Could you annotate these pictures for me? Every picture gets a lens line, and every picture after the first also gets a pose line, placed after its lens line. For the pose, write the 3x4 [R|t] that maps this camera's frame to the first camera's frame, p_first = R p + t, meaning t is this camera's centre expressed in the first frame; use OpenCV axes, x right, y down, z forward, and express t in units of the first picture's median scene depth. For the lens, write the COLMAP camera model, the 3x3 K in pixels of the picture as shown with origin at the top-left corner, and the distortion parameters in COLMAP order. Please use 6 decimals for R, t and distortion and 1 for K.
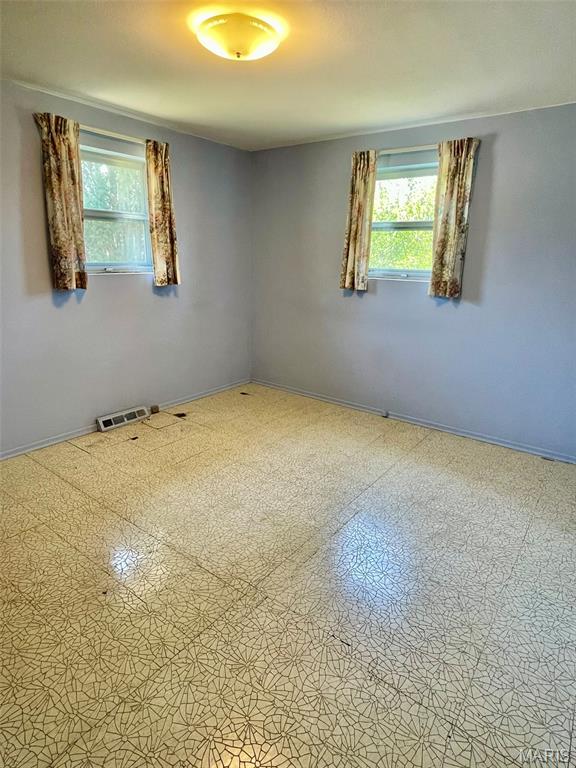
lens RADIAL K [[427.7, 0, 288.0], [0, 427.7, 384.0], [0, 0, 1]] dist [0.000880, -0.000367]
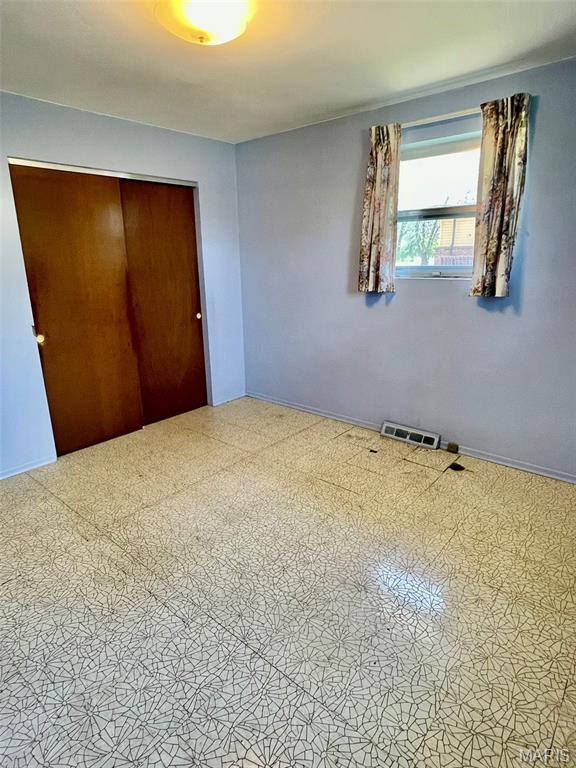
lens RADIAL K [[435.3, 0, 288.0], [0, 435.3, 384.0], [0, 0, 1]] dist [-0.002898, 0.000717]
pose [[-0.056496, 0.259471, -0.964097, 0.565238], [-0.273877, 0.924570, 0.264882, -0.223536], [0.960104, 0.279009, 0.018829, 0.800071]]
